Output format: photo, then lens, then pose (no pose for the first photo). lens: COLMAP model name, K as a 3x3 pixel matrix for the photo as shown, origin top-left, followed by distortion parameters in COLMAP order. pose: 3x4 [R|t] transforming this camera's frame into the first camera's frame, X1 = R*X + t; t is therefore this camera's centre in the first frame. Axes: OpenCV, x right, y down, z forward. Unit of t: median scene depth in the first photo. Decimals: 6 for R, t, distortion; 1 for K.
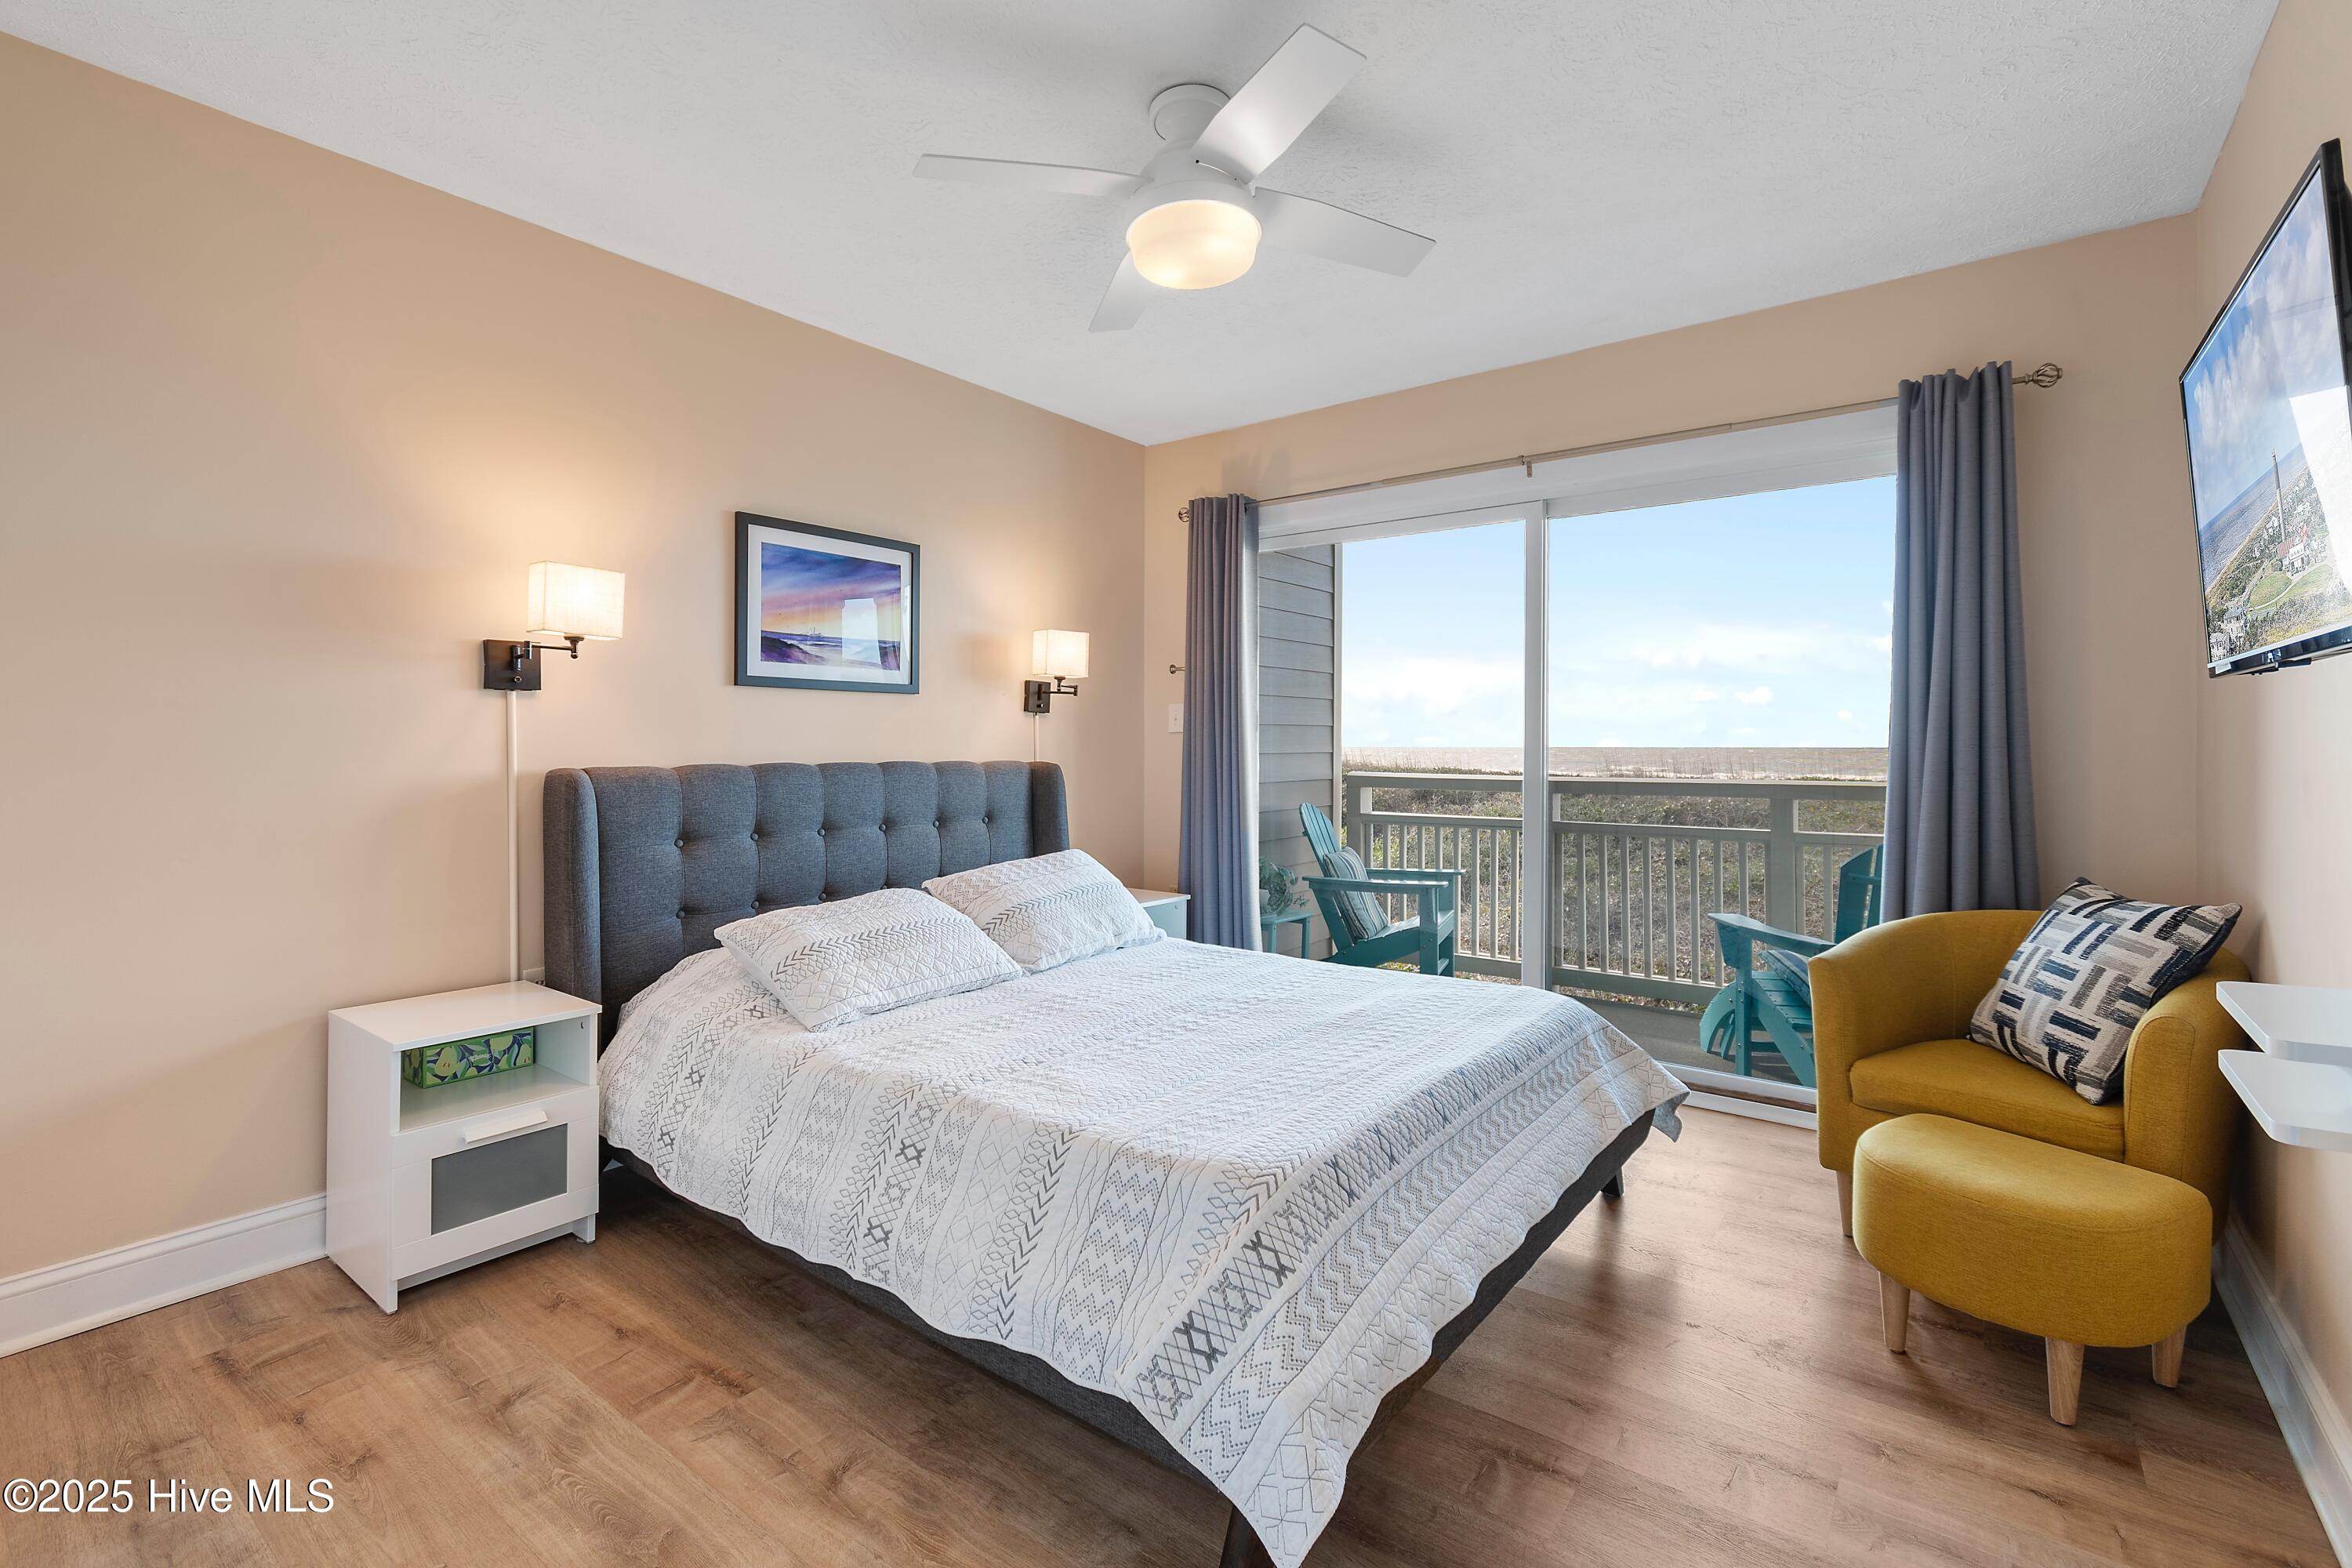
lens RADIAL K [[1068.5, 0, 1173.6], [0, 1068.5, 763.7], [0, 0, 1]] dist [0.022285, 0.000578]
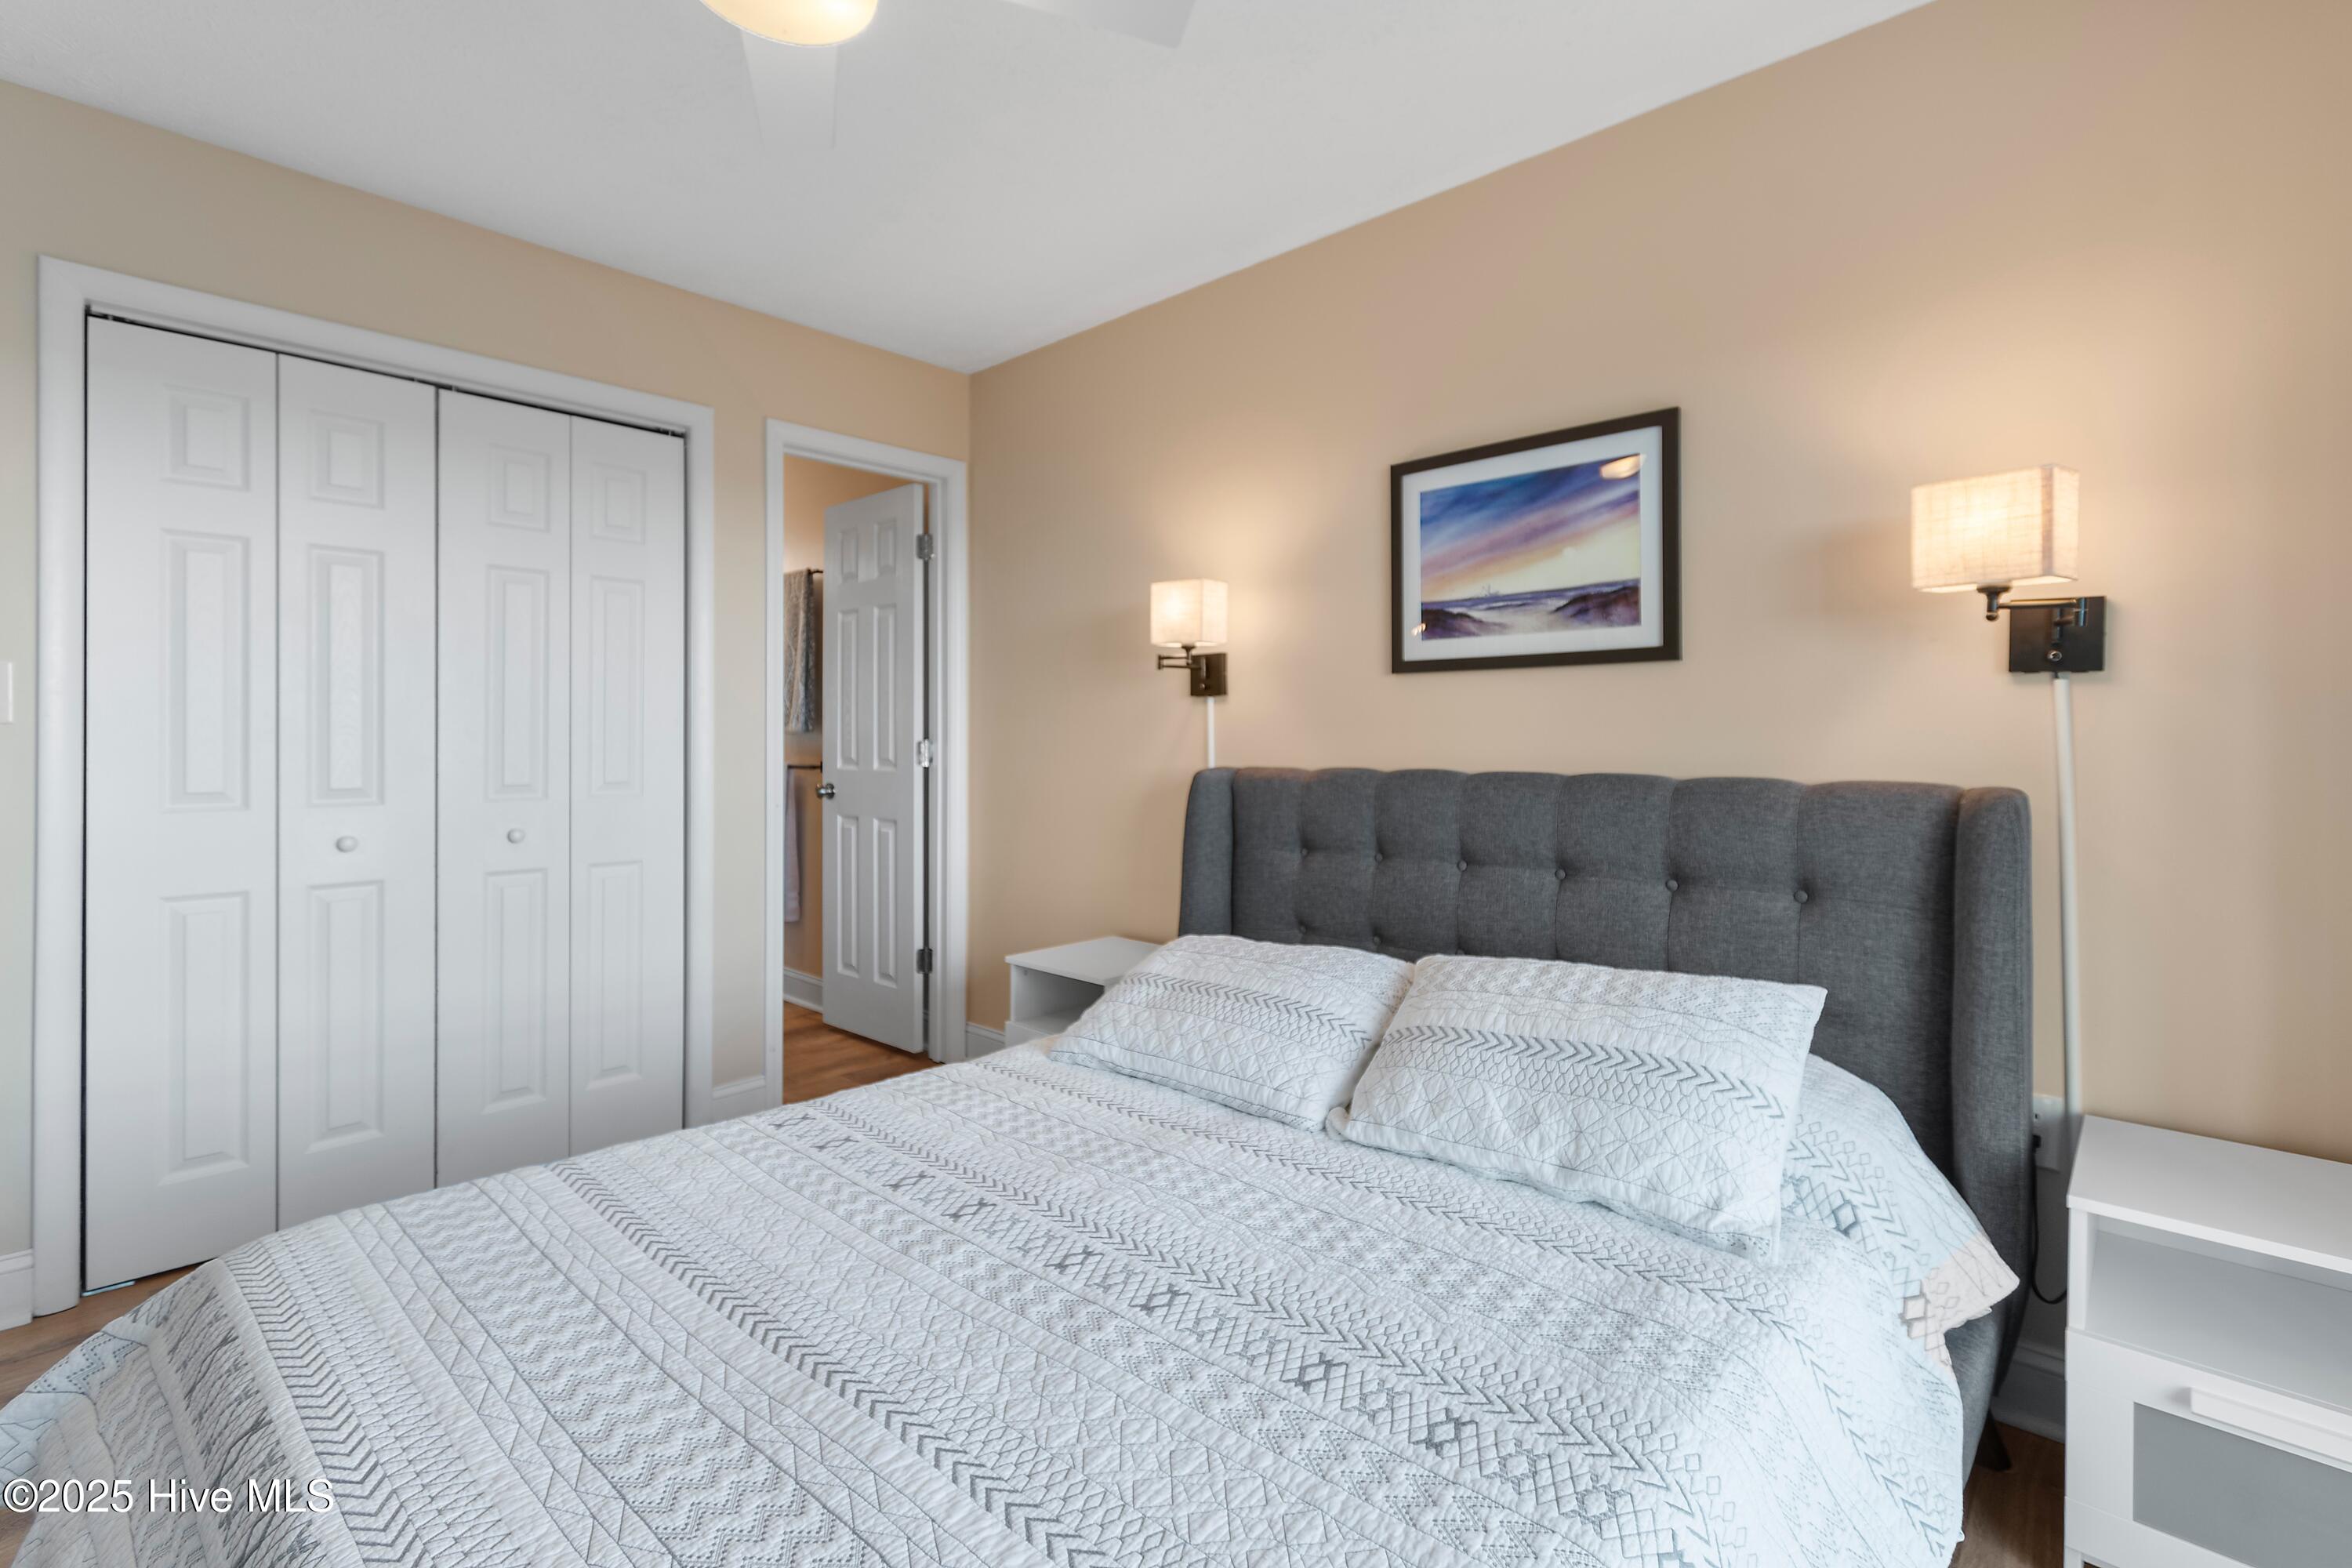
lens RADIAL K [[1068.5, 0, 1124.3], [0, 1068.5, 733.5], [0, 0, 1]] dist [0.022285, 0.000578]
pose [[-0.105231, 0.001204, -0.994447, 0.430538], [-0.012756, 0.999915, 0.002561, -0.025426], [0.994366, 0.012955, -0.105207, 0.858183]]
